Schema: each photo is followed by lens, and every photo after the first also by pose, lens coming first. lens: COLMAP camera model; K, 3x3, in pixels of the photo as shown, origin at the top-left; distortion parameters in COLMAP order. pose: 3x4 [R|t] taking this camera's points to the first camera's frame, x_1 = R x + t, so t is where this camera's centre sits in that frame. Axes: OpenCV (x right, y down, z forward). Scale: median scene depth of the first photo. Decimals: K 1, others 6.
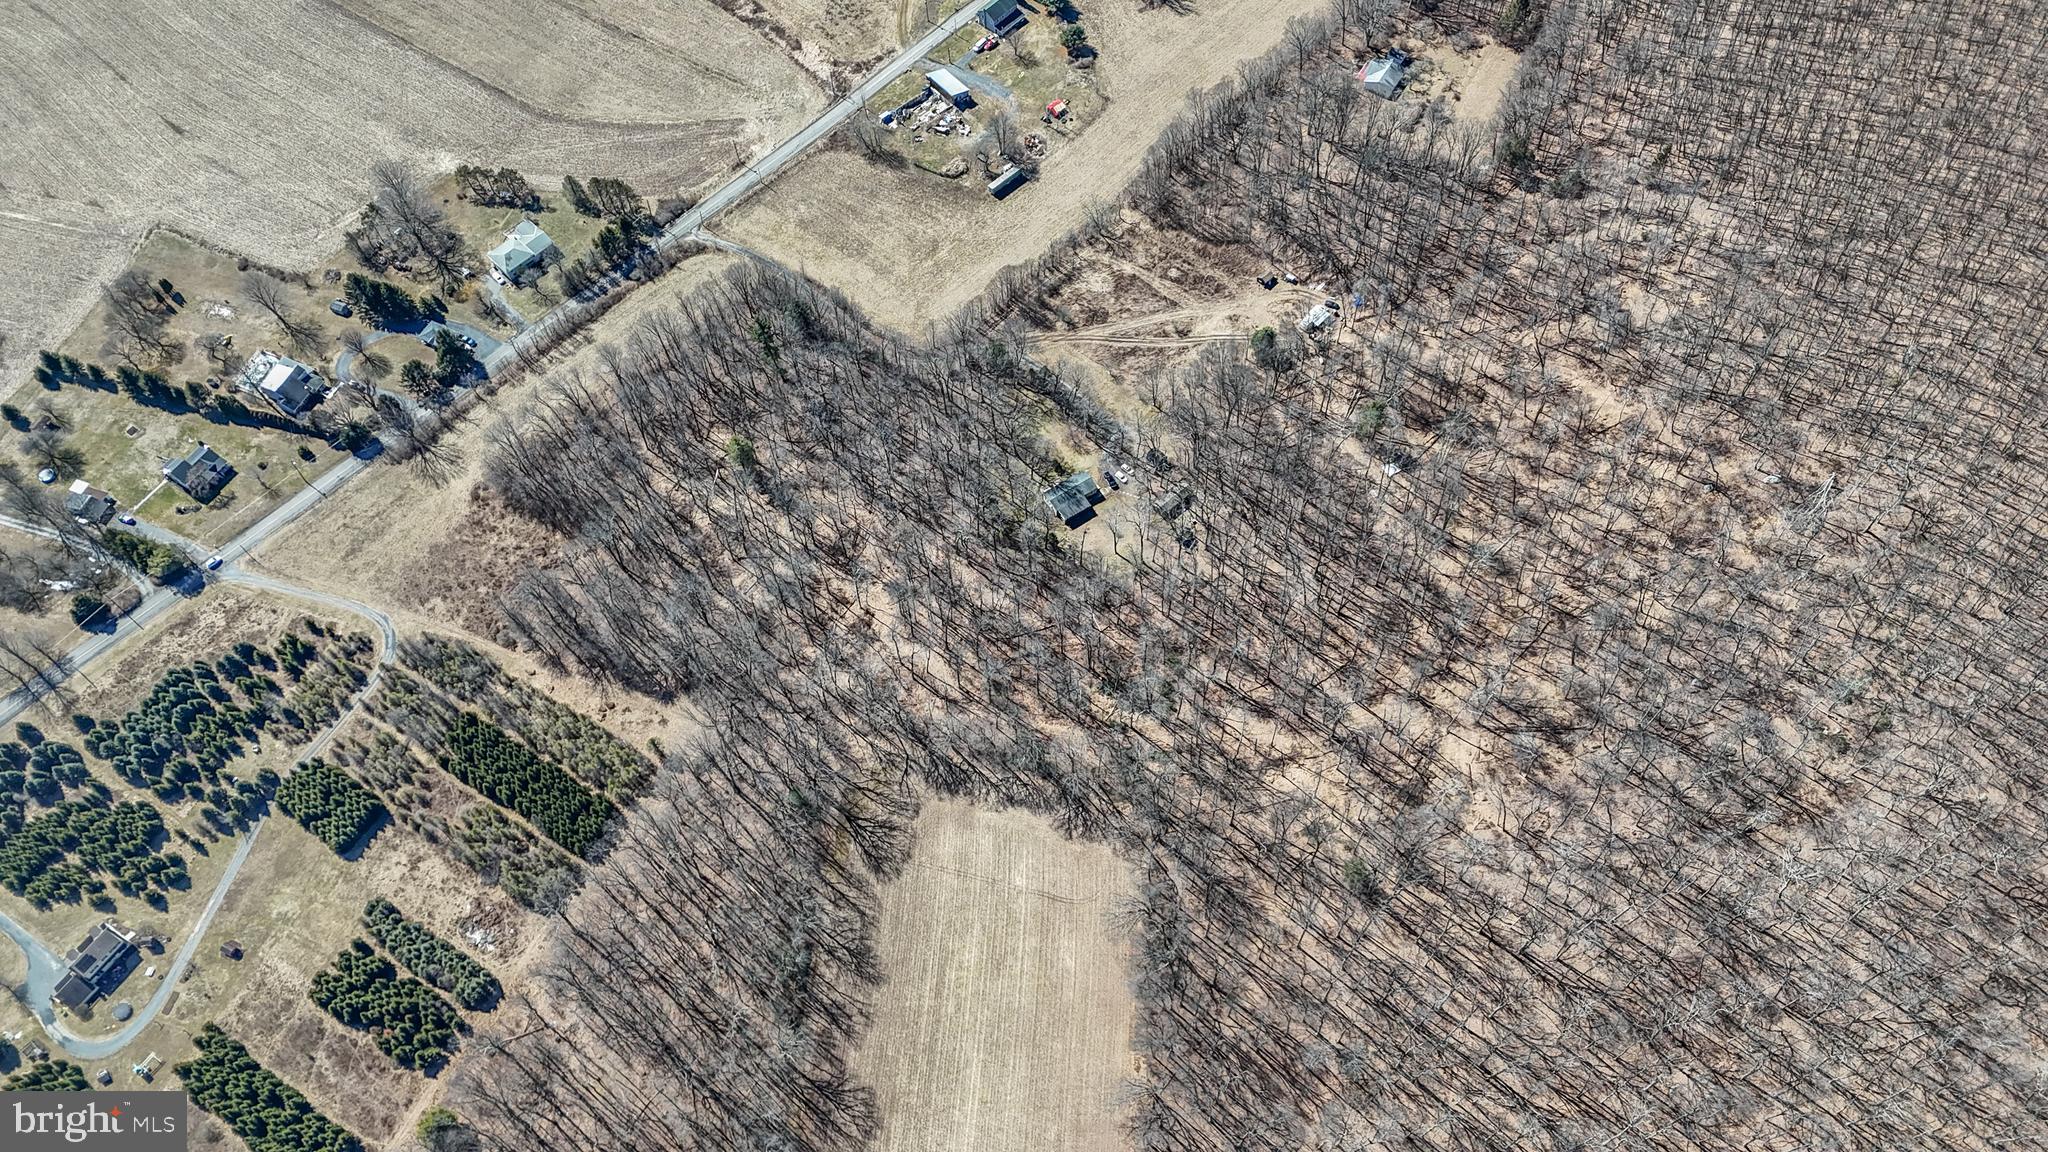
lens RADIAL K [[1495.2, 0, 1022.8], [0, 1495.2, 580.2], [0, 0, 1]] dist [0.072742, -0.057882]
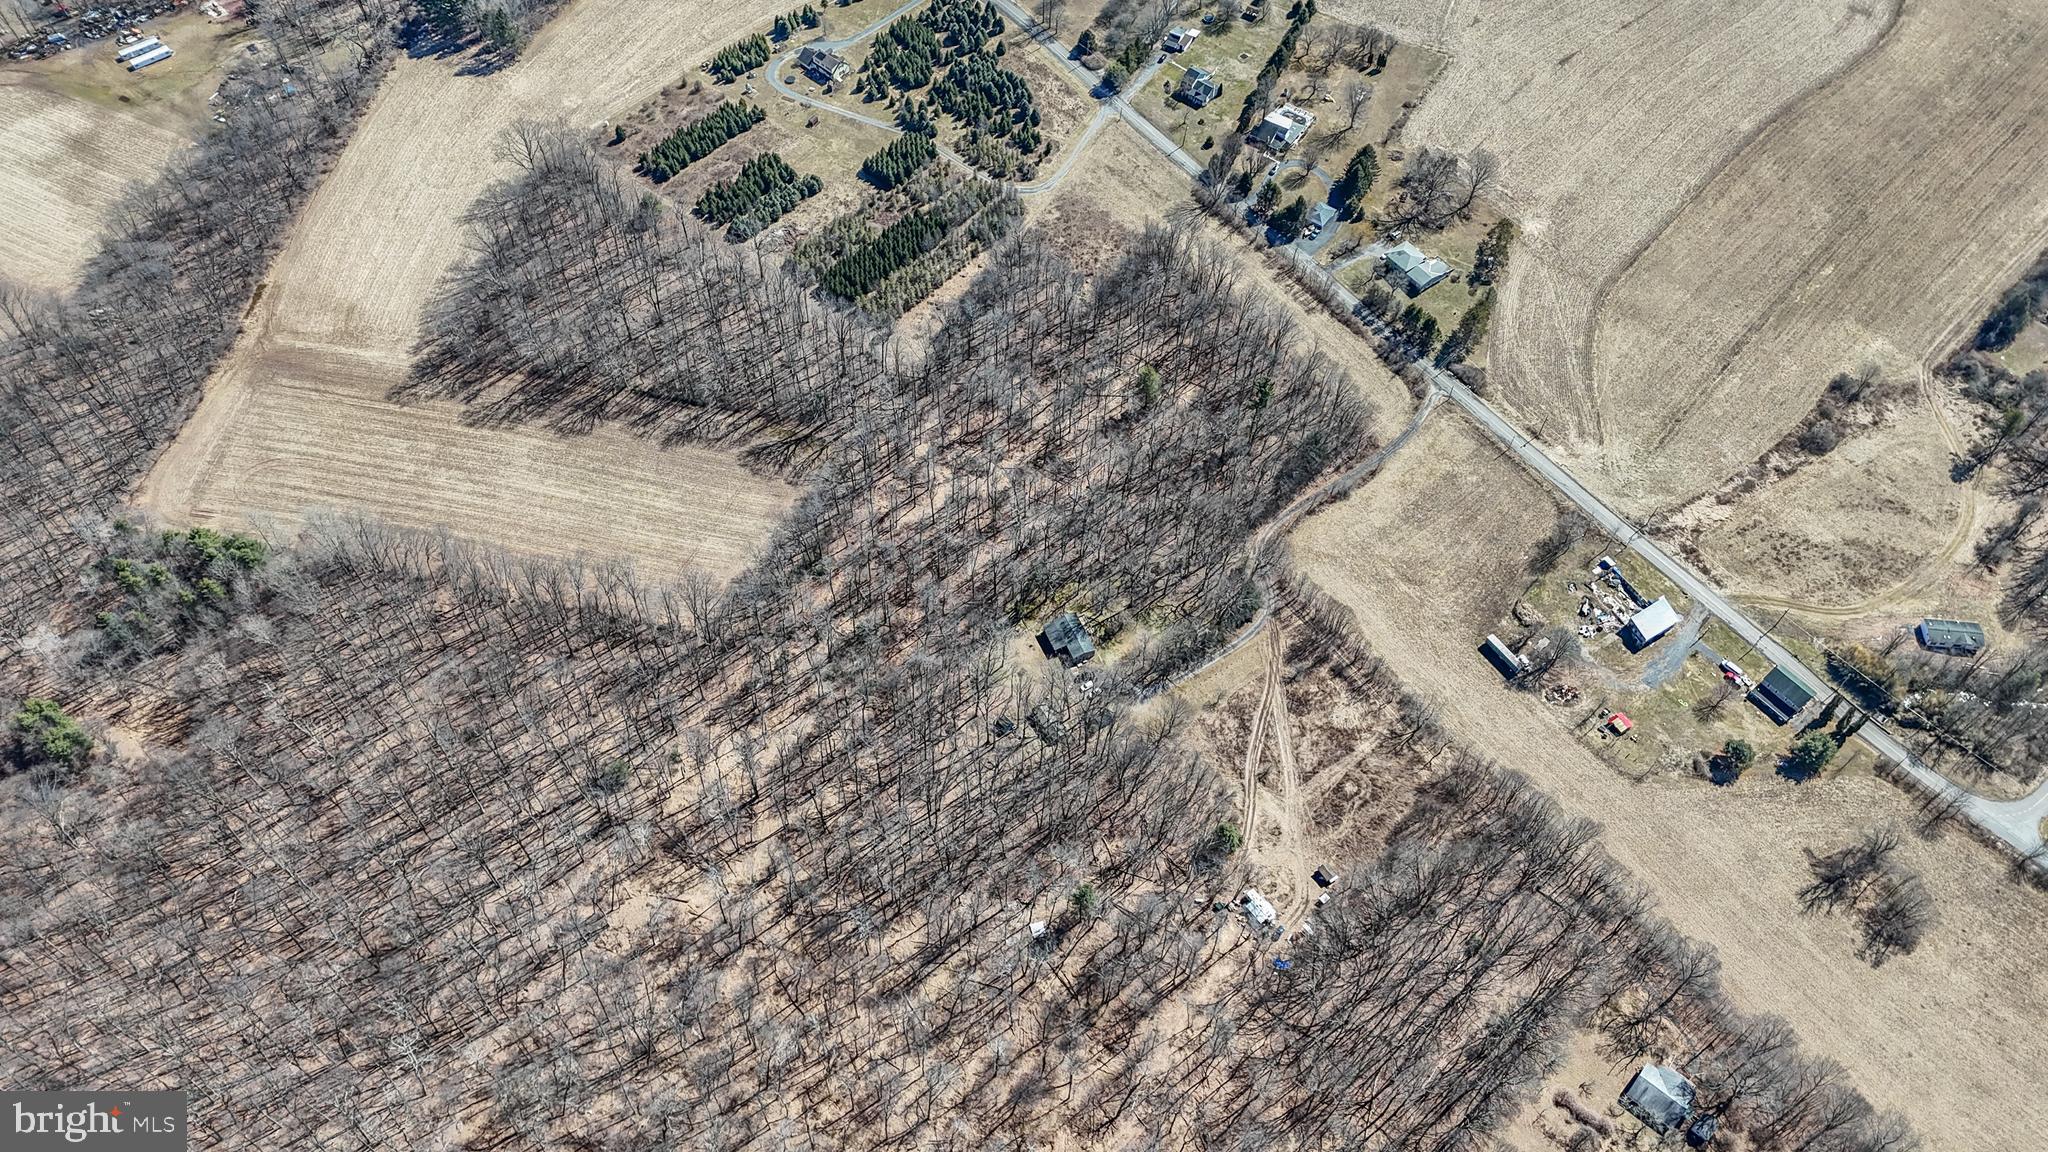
lens RADIAL K [[1495.2, 0, 1022.8], [0, 1495.2, 580.2], [0, 0, 1]] dist [0.072742, -0.057882]
pose [[-0.165131, 0.831569, -0.530306, 0.543520], [-0.866743, 0.134216, 0.480357, -0.520760], [0.470625, 0.538961, 0.698593, 0.246449]]
